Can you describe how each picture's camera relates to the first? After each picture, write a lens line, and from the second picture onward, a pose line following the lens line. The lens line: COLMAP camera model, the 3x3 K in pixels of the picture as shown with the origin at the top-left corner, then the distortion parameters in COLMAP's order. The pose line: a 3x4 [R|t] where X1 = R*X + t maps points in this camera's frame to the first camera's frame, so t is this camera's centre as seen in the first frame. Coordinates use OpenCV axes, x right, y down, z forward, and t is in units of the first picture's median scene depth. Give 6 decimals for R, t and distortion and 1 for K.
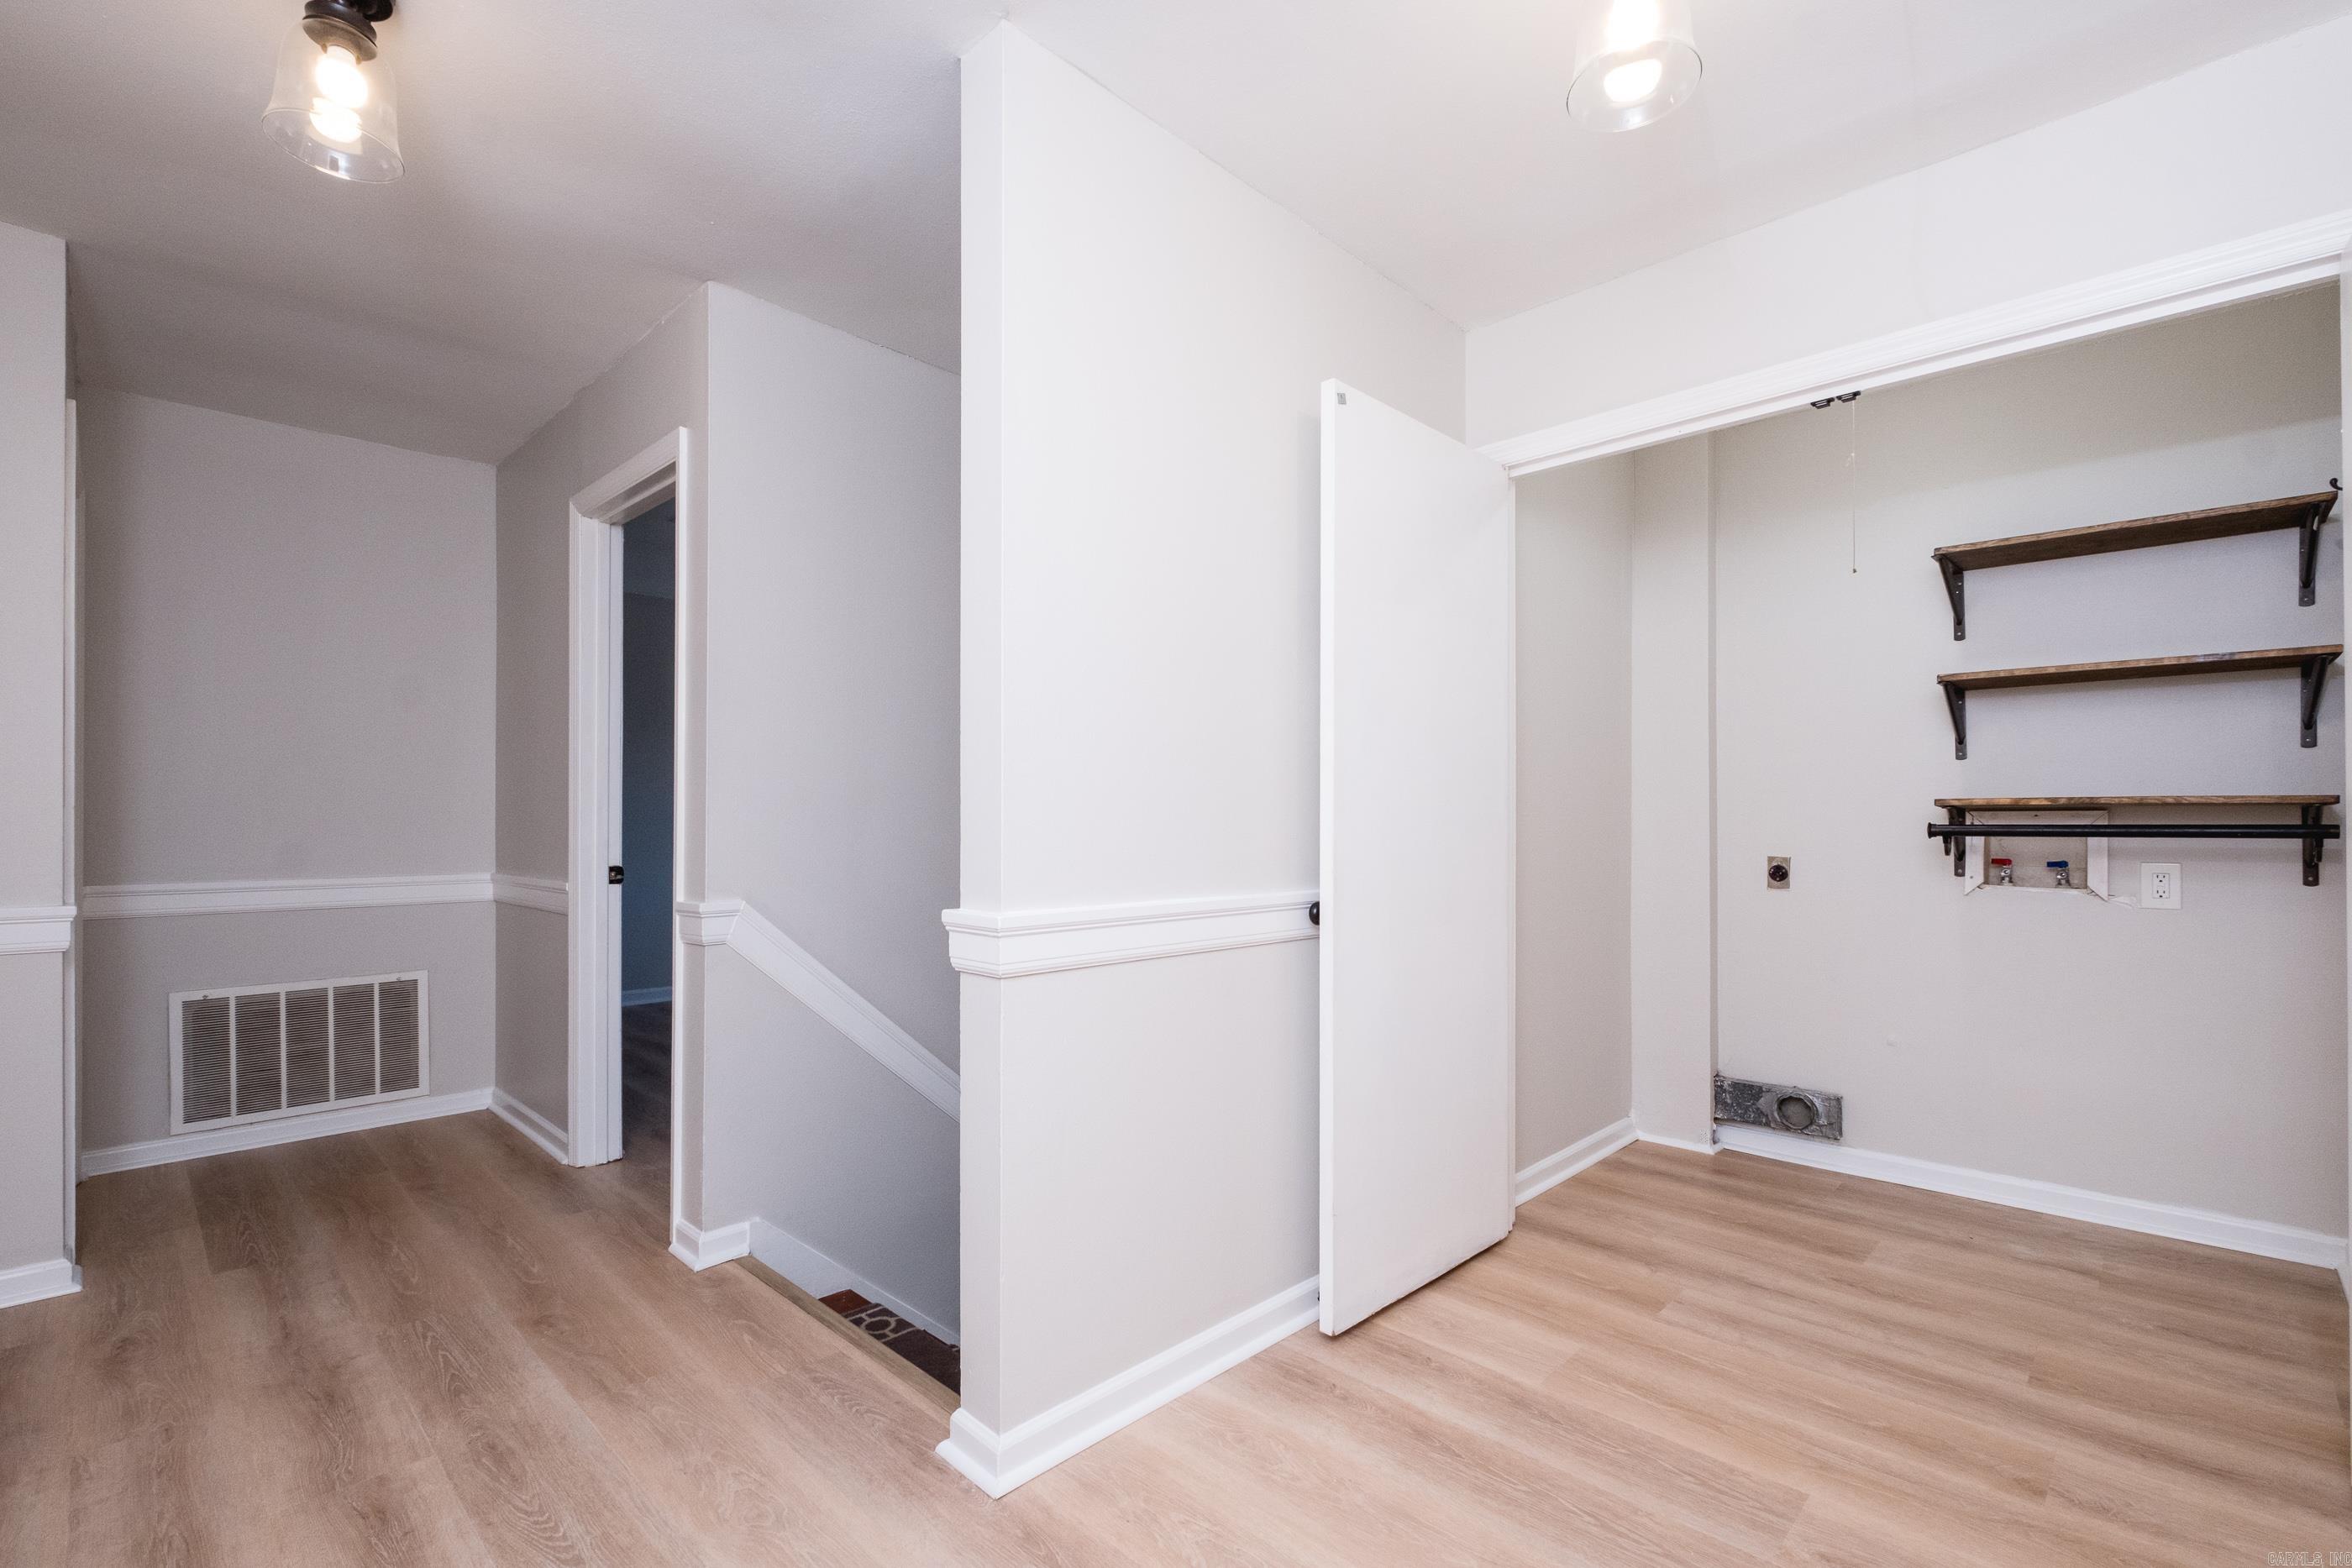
lens RADIAL K [[1046.5, 0, 1181.8], [0, 1046.5, 807.8], [0, 0, 1]] dist [-0.000096, -0.000872]
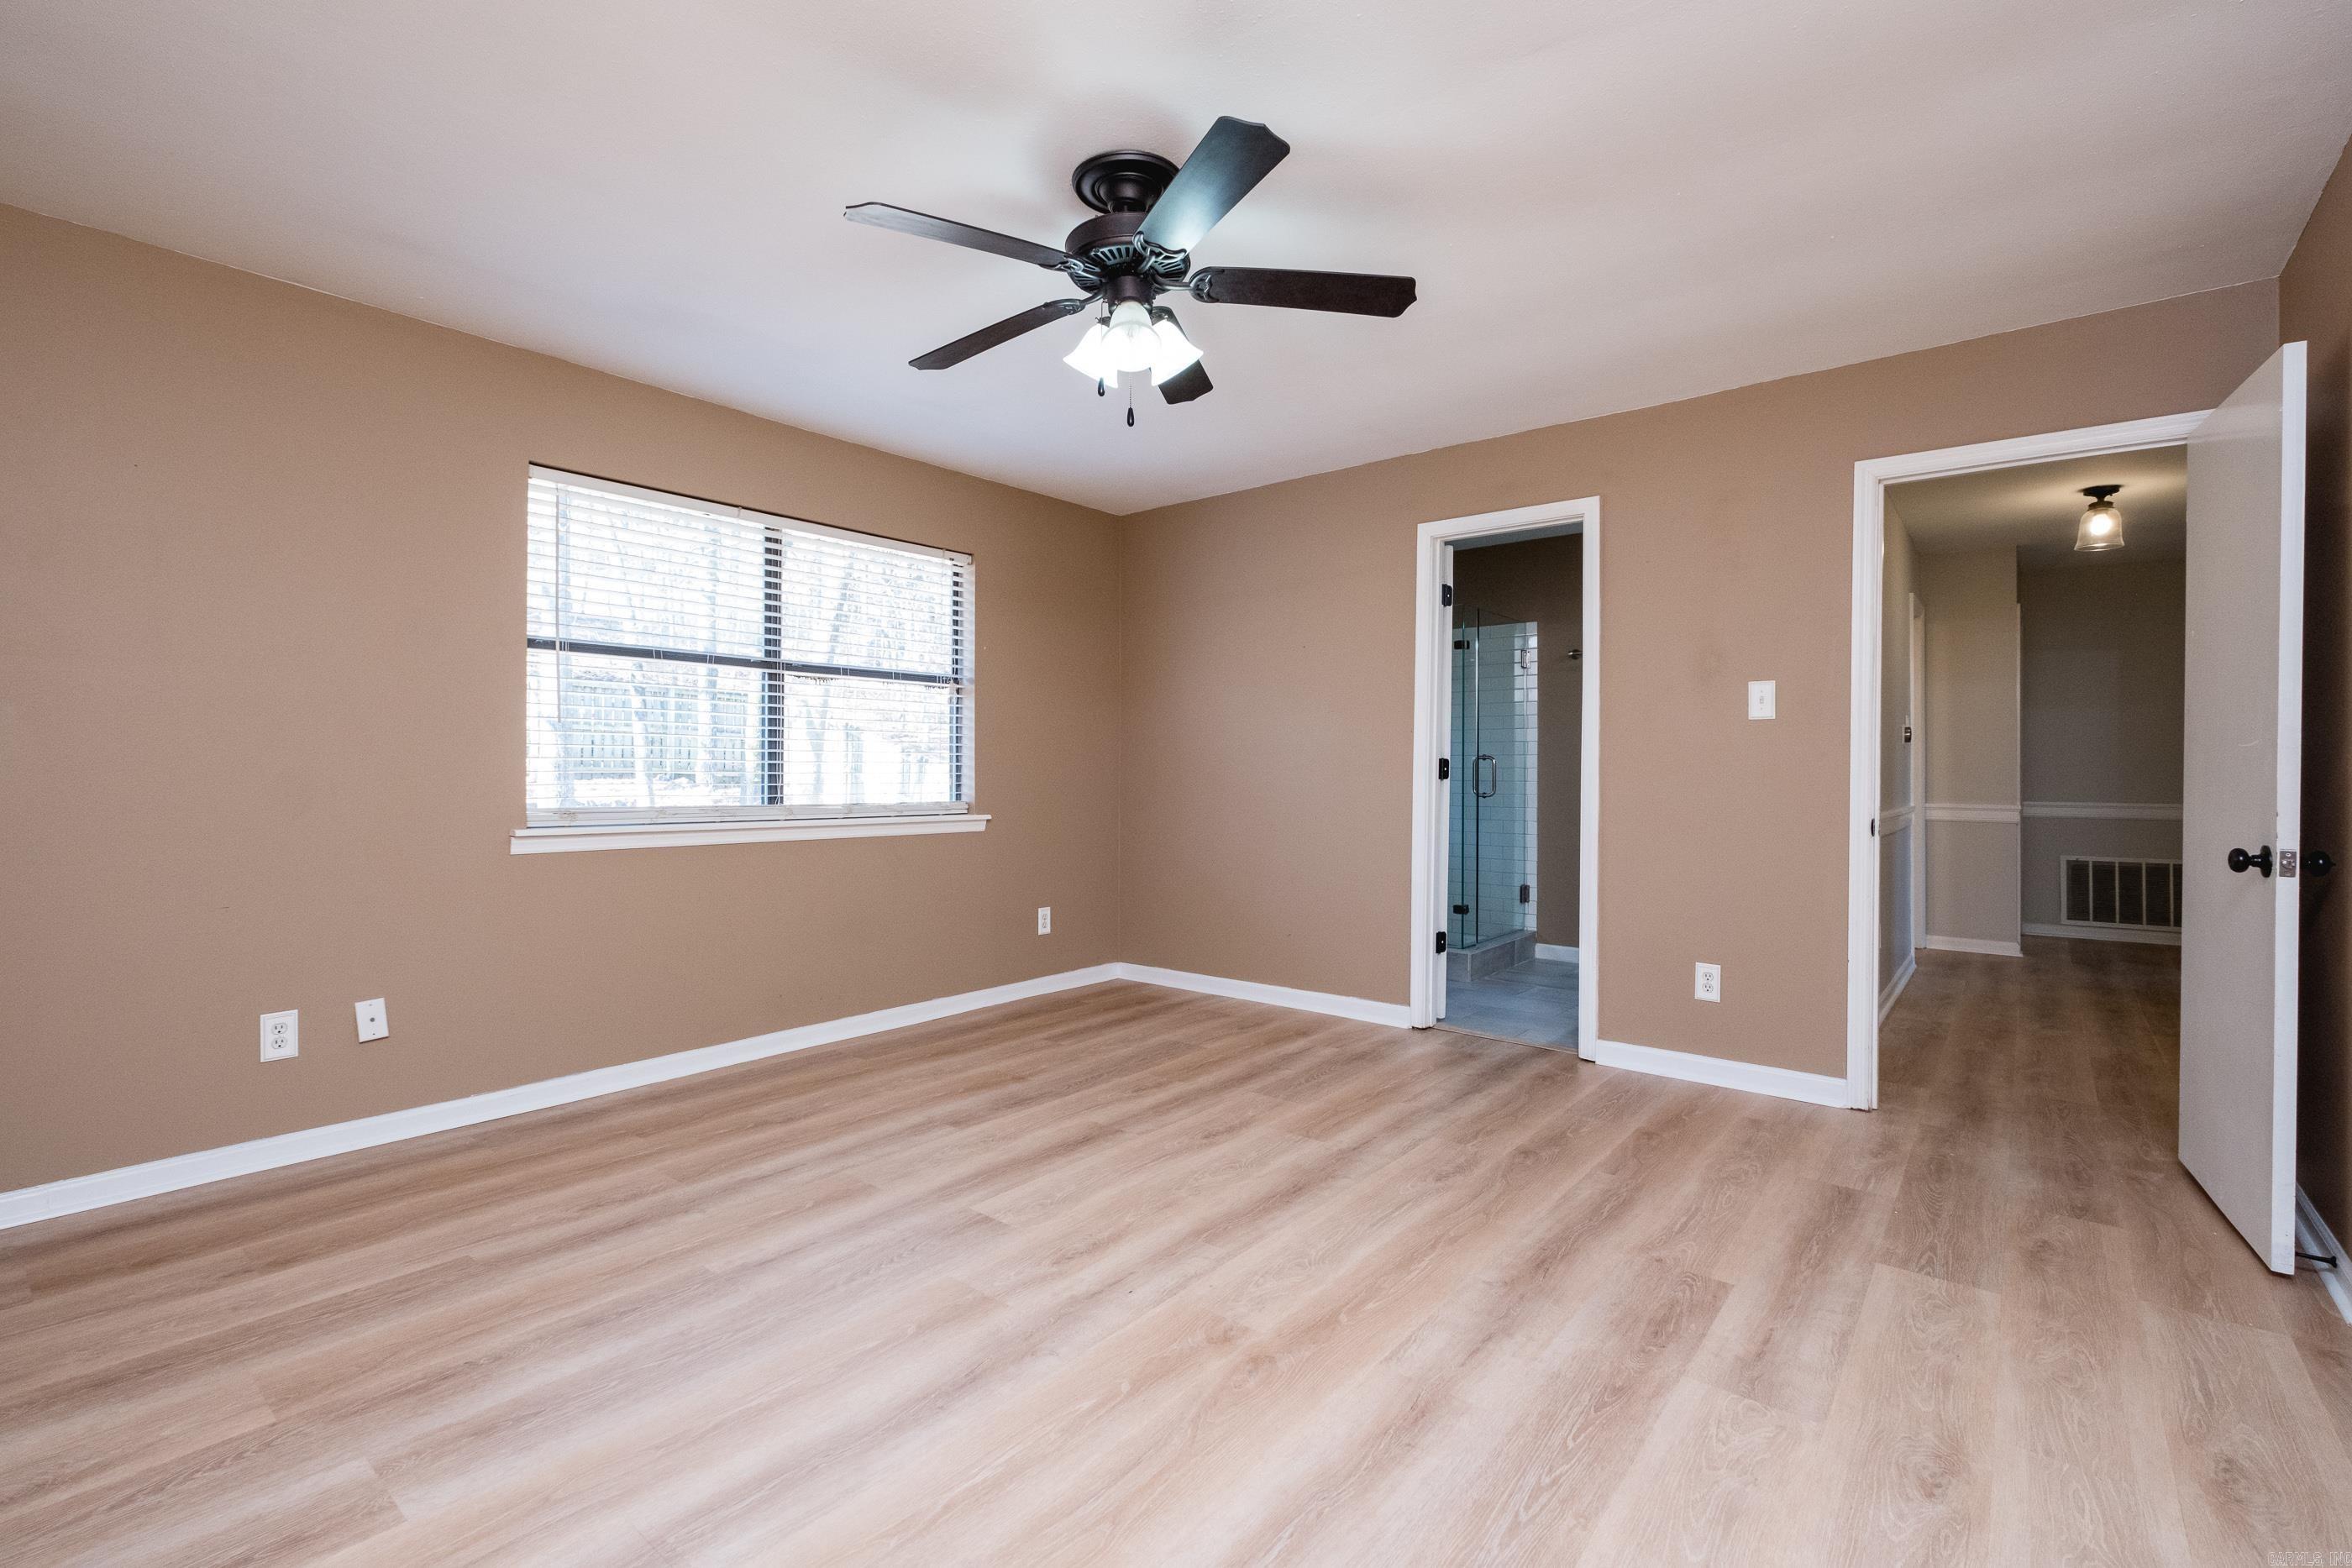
lens RADIAL K [[1046.5, 0, 1170.4], [0, 1046.5, 778.2], [0, 0, 1]] dist [-0.000096, -0.000872]
pose [[0.083156, 0.001706, -0.996535, 1.841510], [0.001580, 0.999997, 0.001843, 0.037112], [0.996535, -0.001728, 0.083153, -1.802050]]
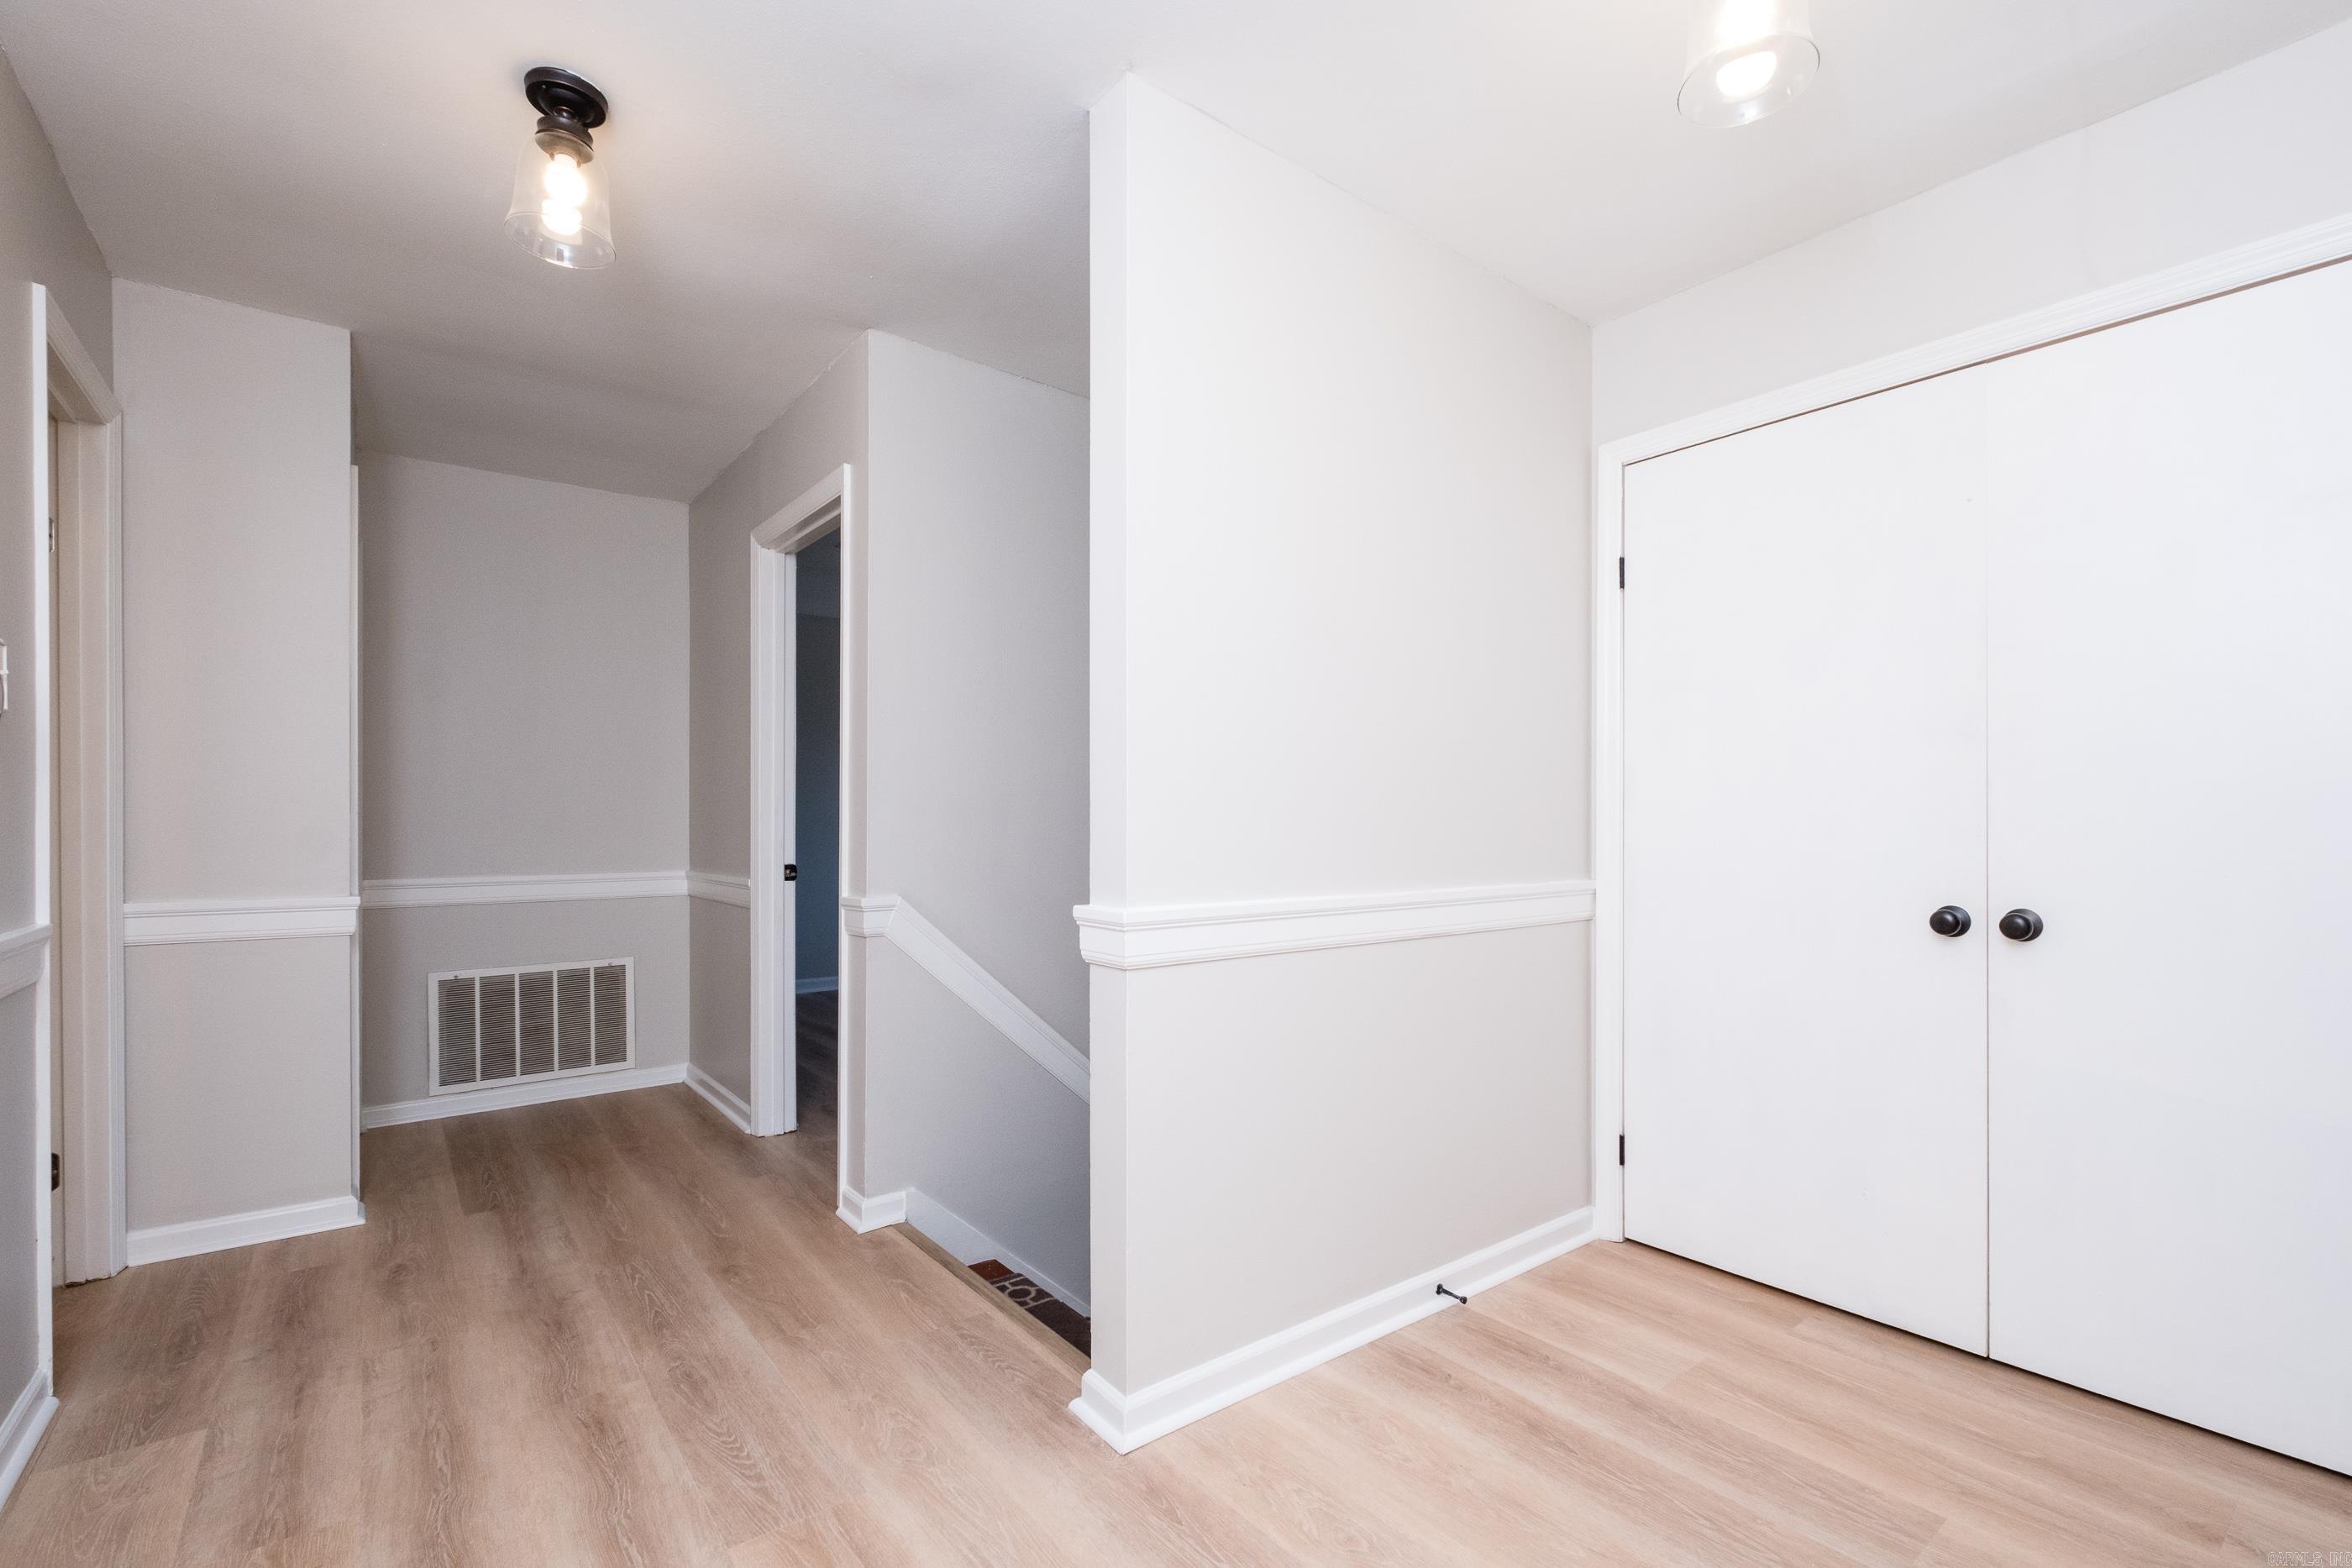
lens RADIAL K [[1046.5, 0, 1172.5], [0, 1046.5, 807.8], [0, 0, 1]] dist [-0.000096, -0.000872]
pose [[0.989296, -0.003409, -0.145880, 0.027109], [0.003156, 0.999993, -0.001966, -0.000375], [0.145886, 0.001484, 0.989300, -0.046734]]
